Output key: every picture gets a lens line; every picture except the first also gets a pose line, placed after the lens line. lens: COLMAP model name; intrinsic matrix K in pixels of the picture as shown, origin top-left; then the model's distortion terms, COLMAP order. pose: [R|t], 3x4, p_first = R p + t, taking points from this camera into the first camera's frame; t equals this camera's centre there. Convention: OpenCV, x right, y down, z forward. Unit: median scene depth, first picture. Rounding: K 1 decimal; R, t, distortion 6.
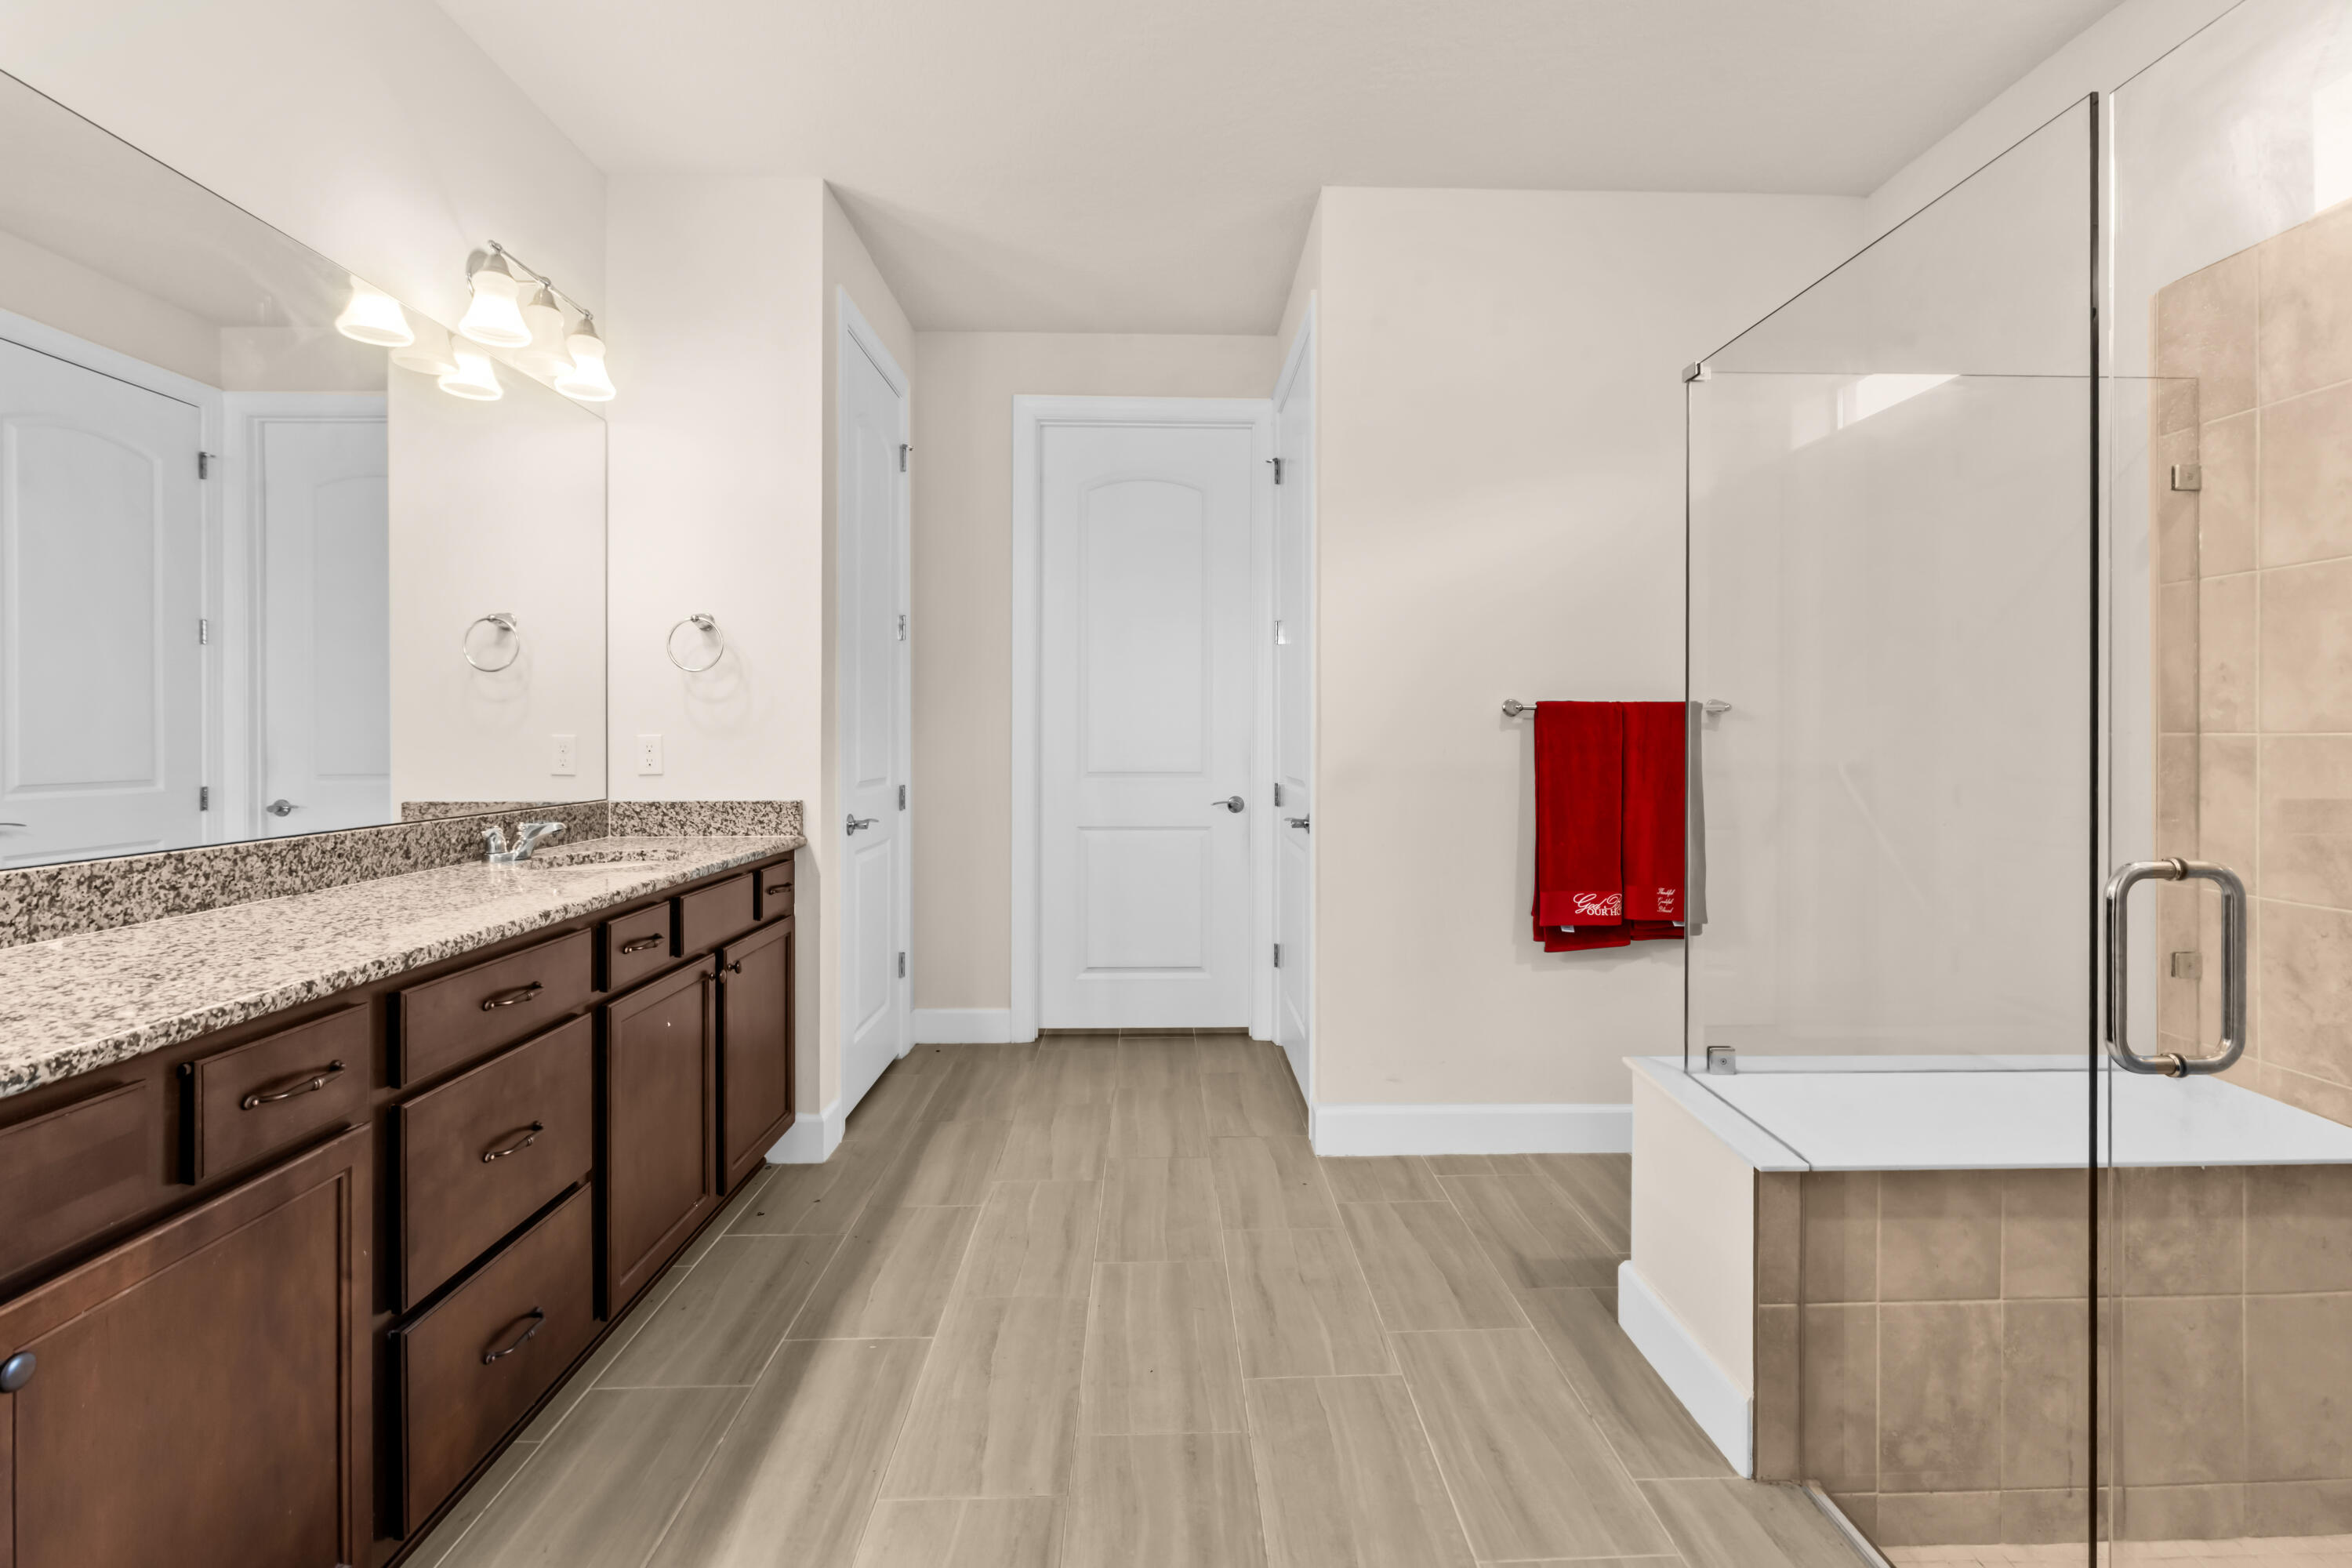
lens RADIAL K [[1069.4, 0, 1200.9], [0, 1069.4, 742.4], [0, 0, 1]] dist [-0.001993, 0.000025]
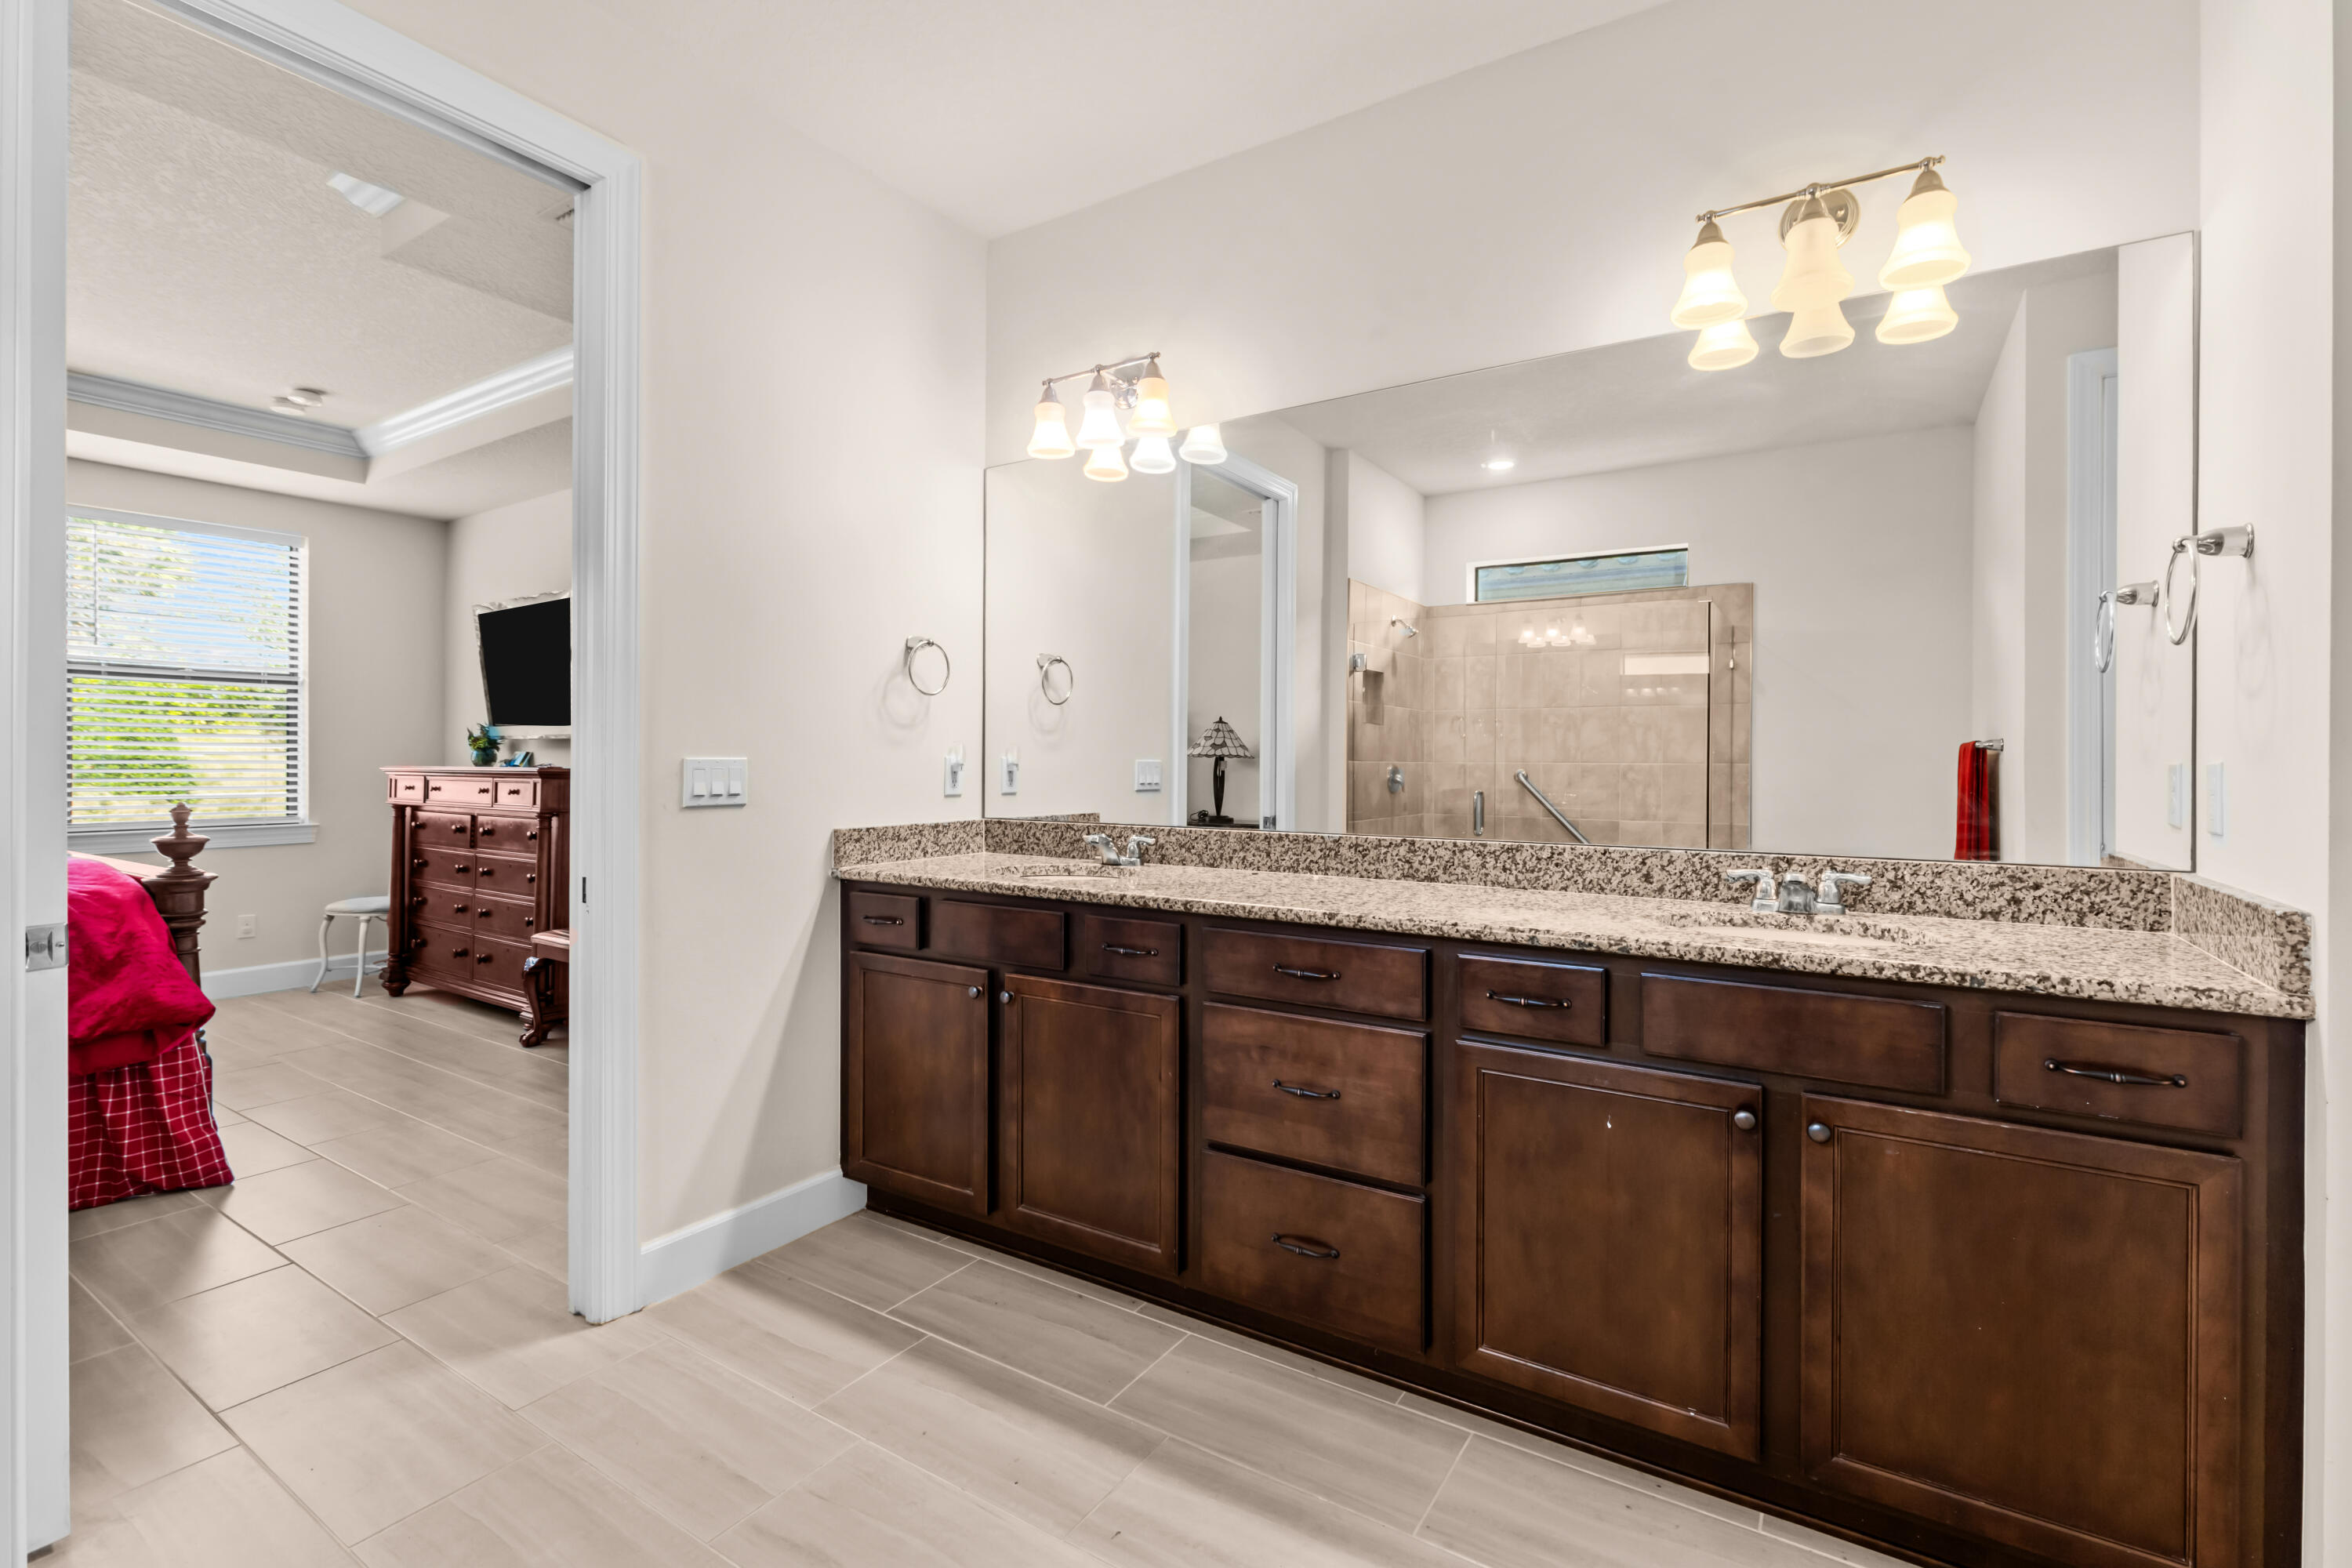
lens RADIAL K [[1069.4, 0, 1189.1], [0, 1069.4, 765.4], [0, 0, 1]] dist [-0.001993, 0.000025]
pose [[-0.574726, 0.003587, -0.818338, 0.344885], [-0.008719, 0.999907, 0.010506, -0.009916], [0.818300, 0.013173, -0.574641, 1.237874]]
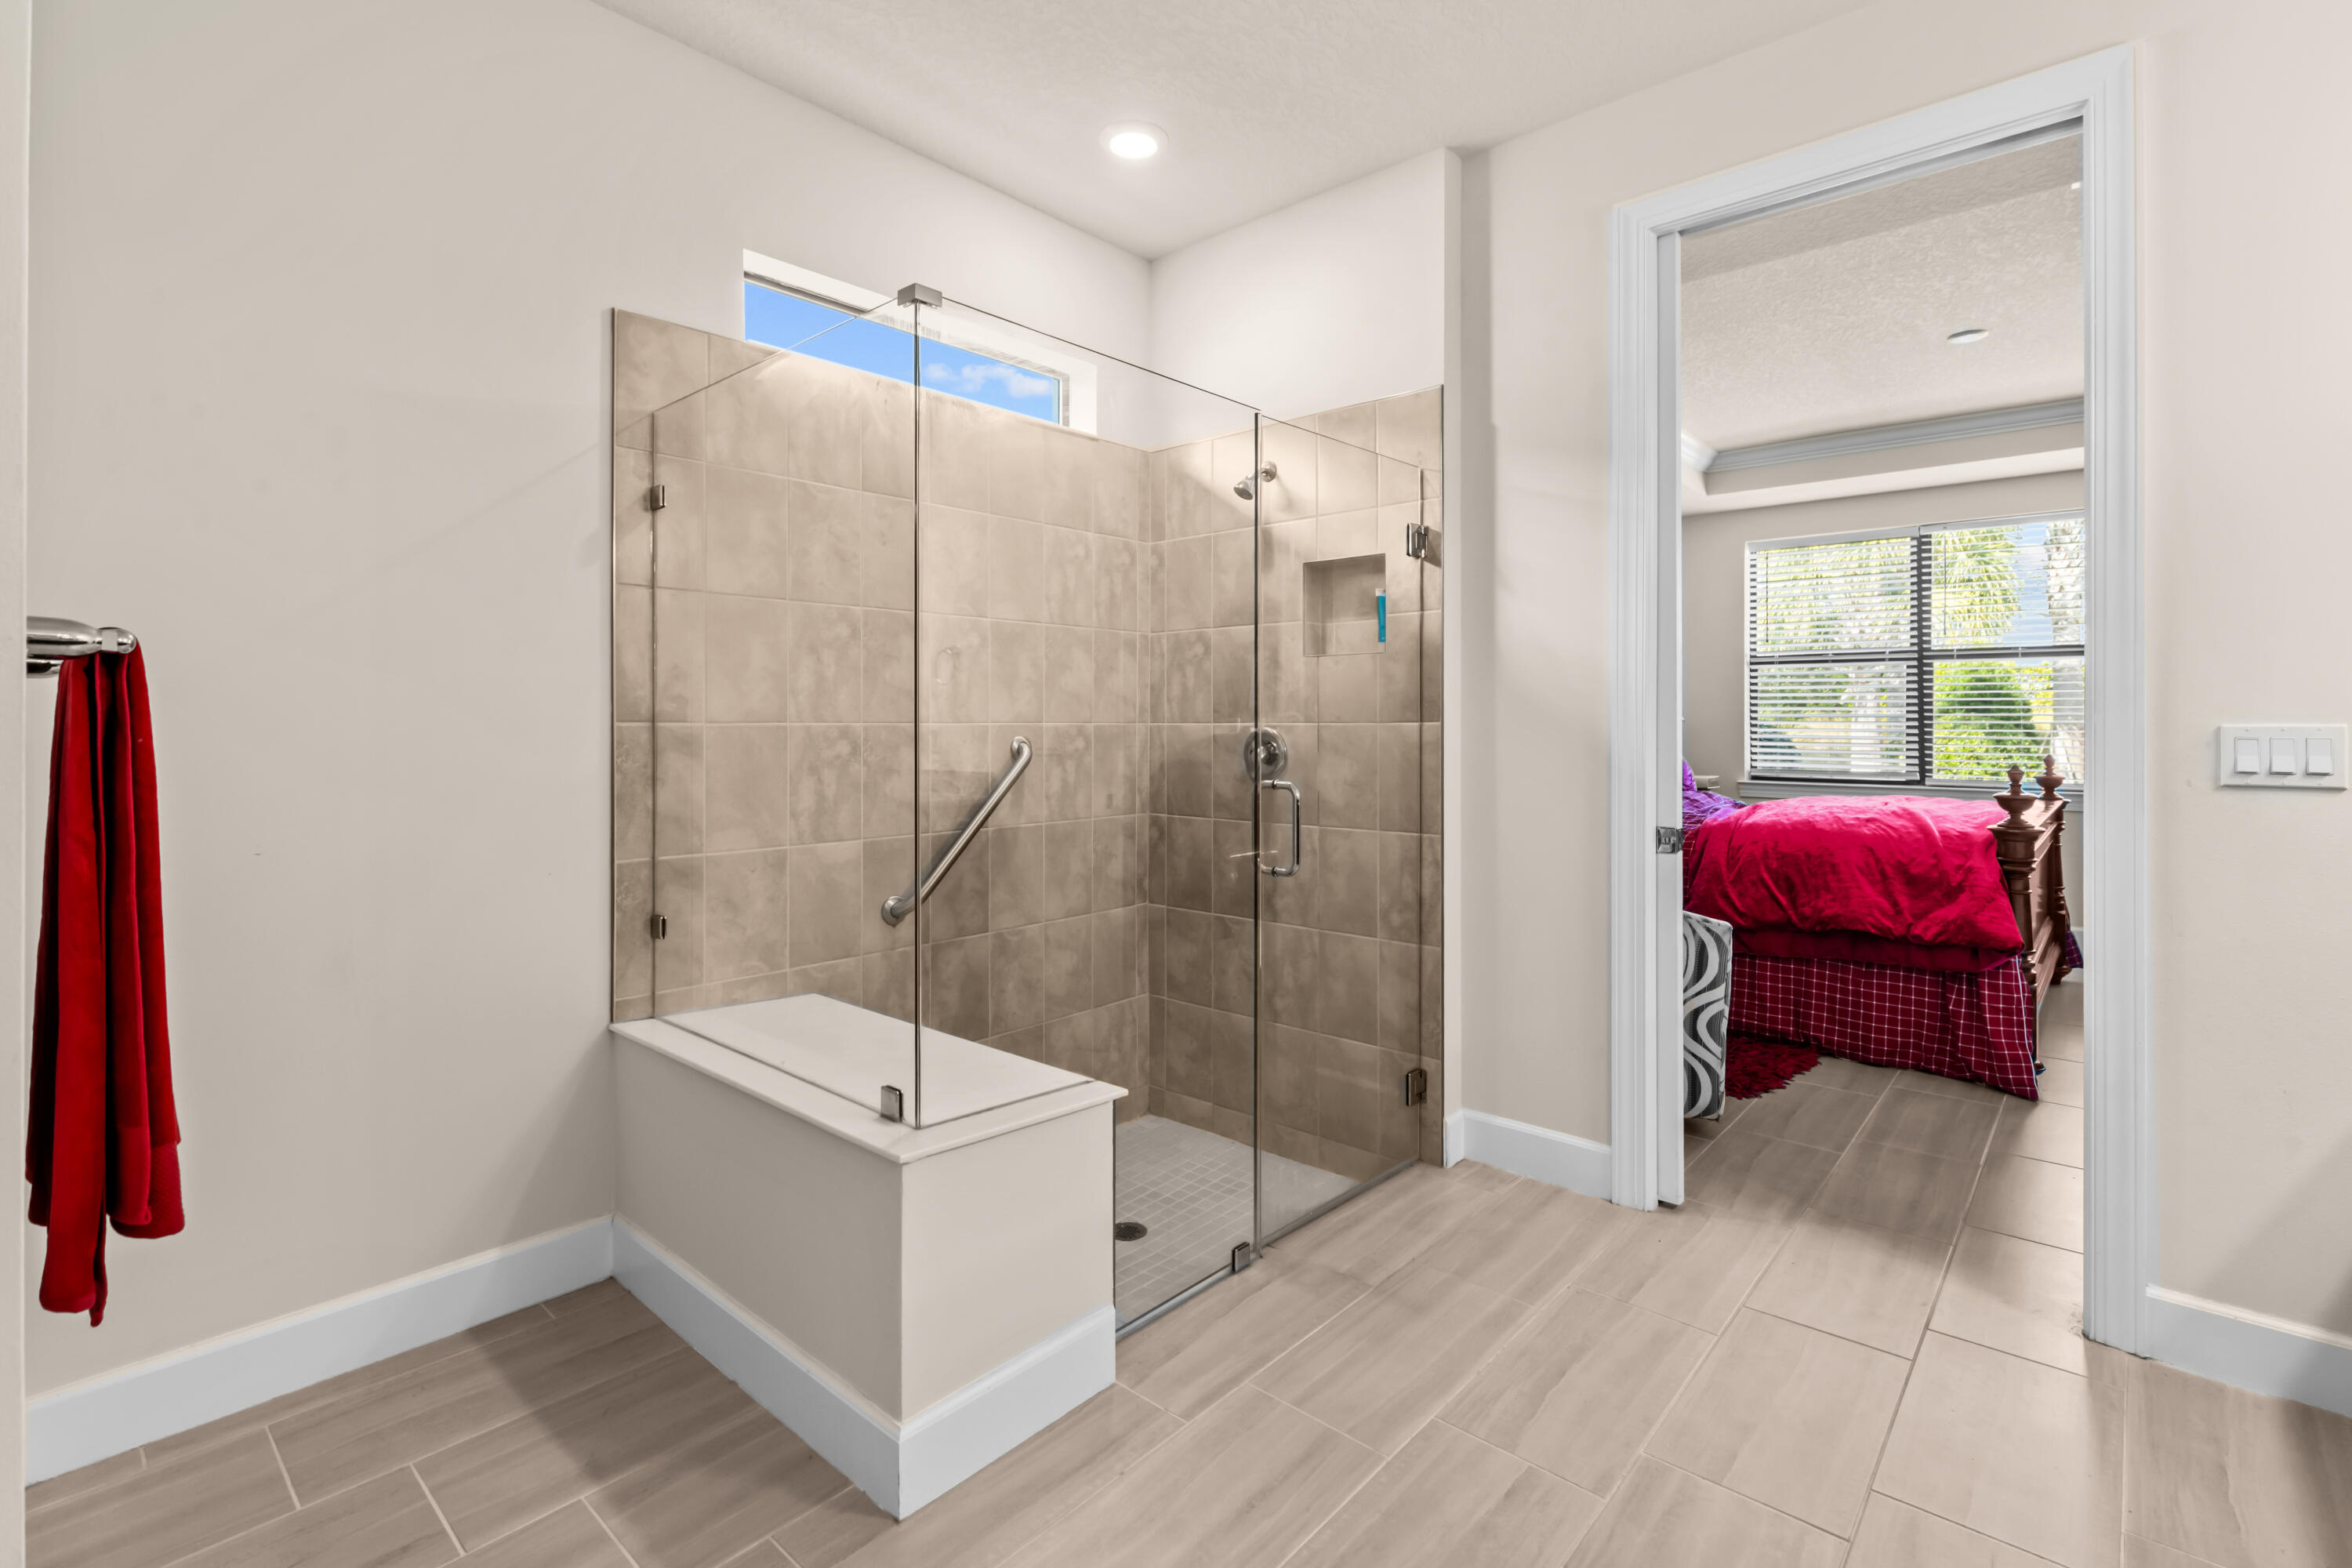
lens RADIAL K [[1069.4, 0, 1190.6], [0, 1069.4, 722.0], [0, 0, 1]] dist [-0.001993, 0.000025]
pose [[-0.719204, 0.002044, 0.694796, -0.275027], [0.004007, 0.999991, 0.001206, -0.008446], [-0.694787, 0.003651, -0.719206, 1.430486]]
